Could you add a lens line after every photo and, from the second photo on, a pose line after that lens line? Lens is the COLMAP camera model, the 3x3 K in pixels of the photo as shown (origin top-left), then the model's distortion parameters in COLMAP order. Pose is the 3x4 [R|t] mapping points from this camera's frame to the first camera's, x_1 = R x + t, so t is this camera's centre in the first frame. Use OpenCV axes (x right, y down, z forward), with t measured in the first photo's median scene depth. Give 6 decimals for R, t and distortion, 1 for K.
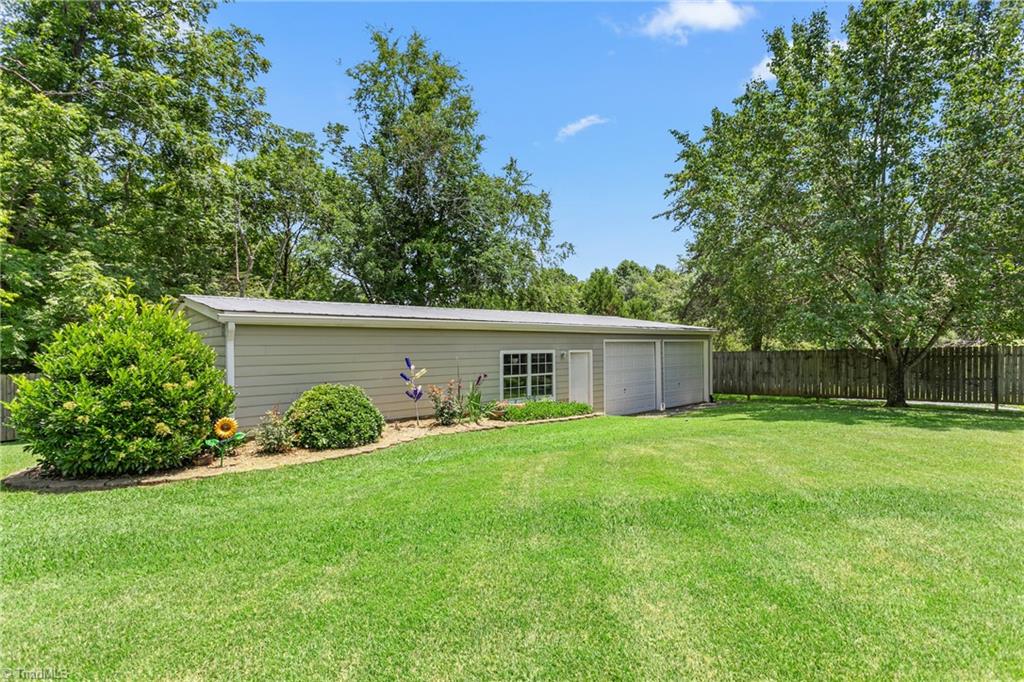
lens RADIAL K [[483.1, 0, 513.0], [0, 483.1, 347.3], [0, 0, 1]] dist [0.000334, -0.000129]
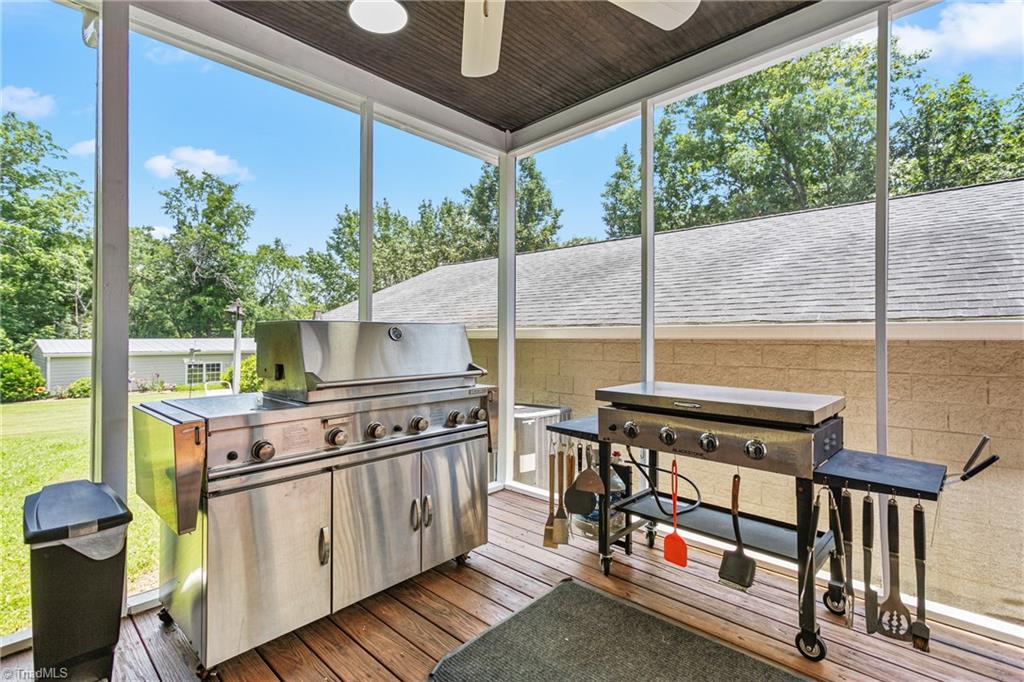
lens RADIAL K [[483.1, 0, 510.9], [0, 483.1, 333.2], [0, 0, 1]] dist [0.000334, -0.000129]
pose [[0.992065, 0.008818, 0.125420, 1.212027], [-0.007566, 0.999917, -0.010456, -0.121545], [-0.125502, 0.009424, 0.992049, -1.503203]]
